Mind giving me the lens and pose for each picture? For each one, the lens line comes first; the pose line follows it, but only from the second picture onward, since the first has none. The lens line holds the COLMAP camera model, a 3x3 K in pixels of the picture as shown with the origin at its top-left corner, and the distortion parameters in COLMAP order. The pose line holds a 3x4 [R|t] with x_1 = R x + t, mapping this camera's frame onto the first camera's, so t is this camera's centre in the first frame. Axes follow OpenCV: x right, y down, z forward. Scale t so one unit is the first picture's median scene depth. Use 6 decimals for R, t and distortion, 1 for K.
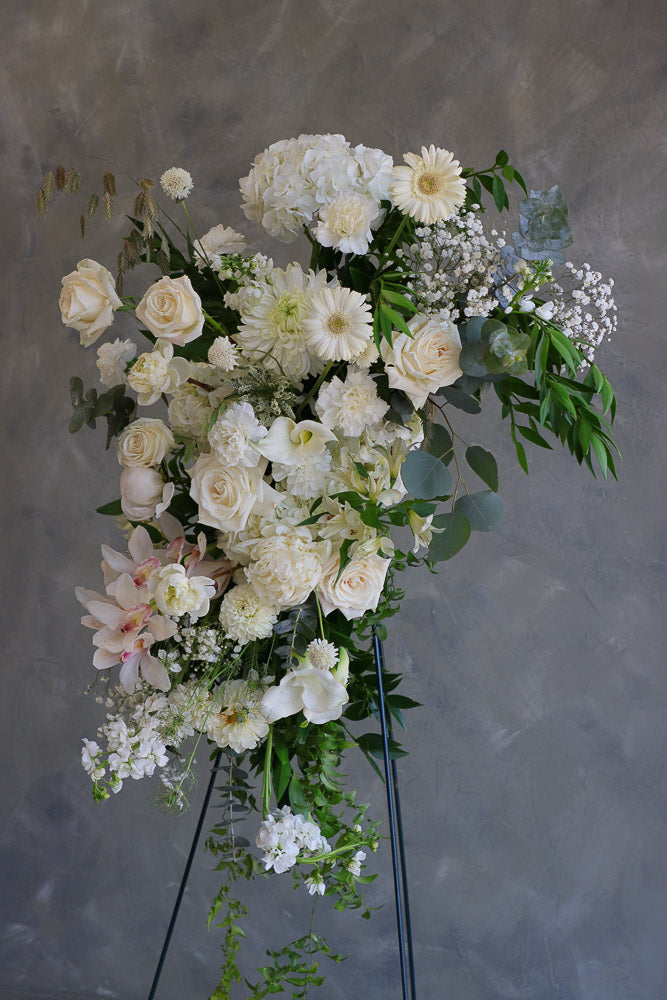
lens RADIAL K [[1543.2, 0, 361.0], [0, 1543.2, 504.1], [0, 0, 1]] dist [0.037342, 0.050481]
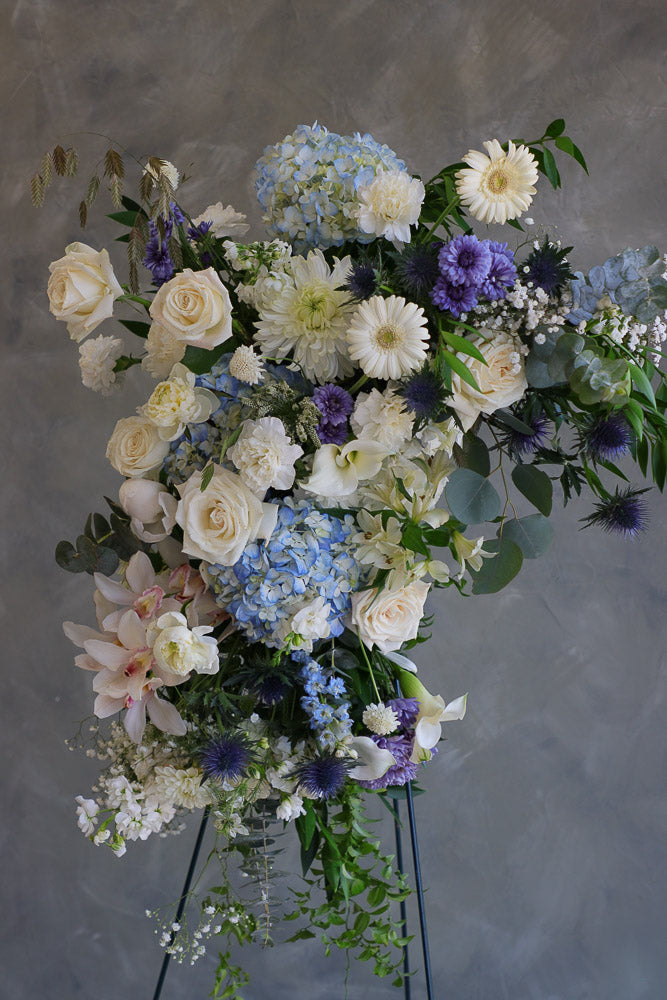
lens RADIAL K [[1629.4, 0, 348.9], [0, 1629.4, 490.4], [0, 0, 1]] dist [0.036542, 0.179449]
pose [[0.992950, -0.012287, 0.117894, -0.085463], [0.011781, 0.999918, 0.004985, -0.014775], [-0.117946, -0.003561, 0.993014, 0.043468]]
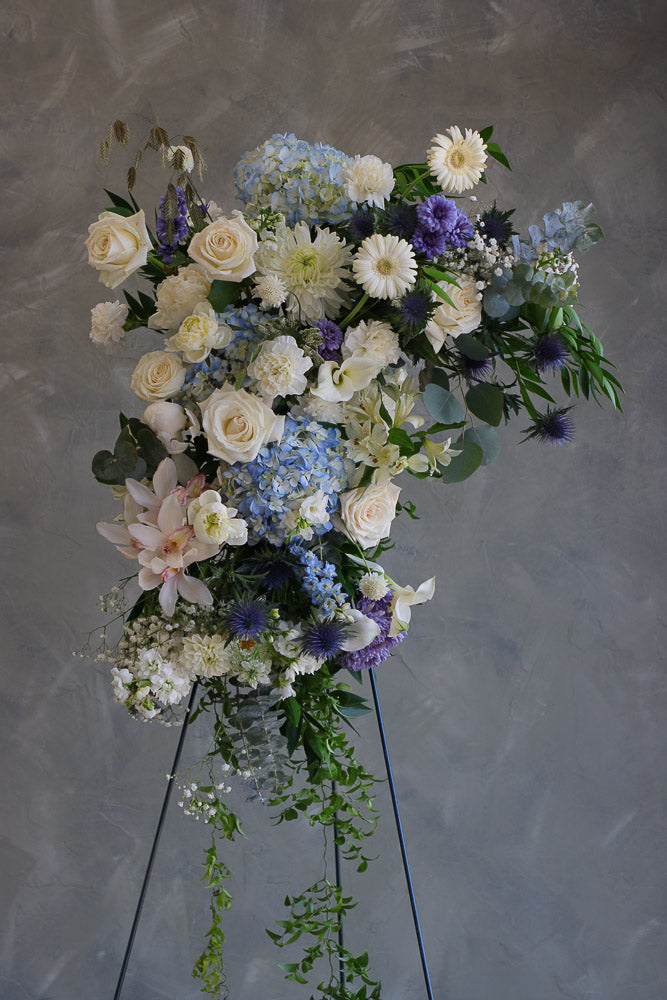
lens RADIAL K [[2021.4, 0, 333.5], [0, 2021.4, 500.0], [0, 0, 1]] dist [0.107803, 0.191239]
pose [[0.950379, 0.010269, 0.310924, -0.293608], [0.046048, 0.983802, -0.173244, 0.180866], [-0.307667, 0.178965, 0.934512, -0.199823]]
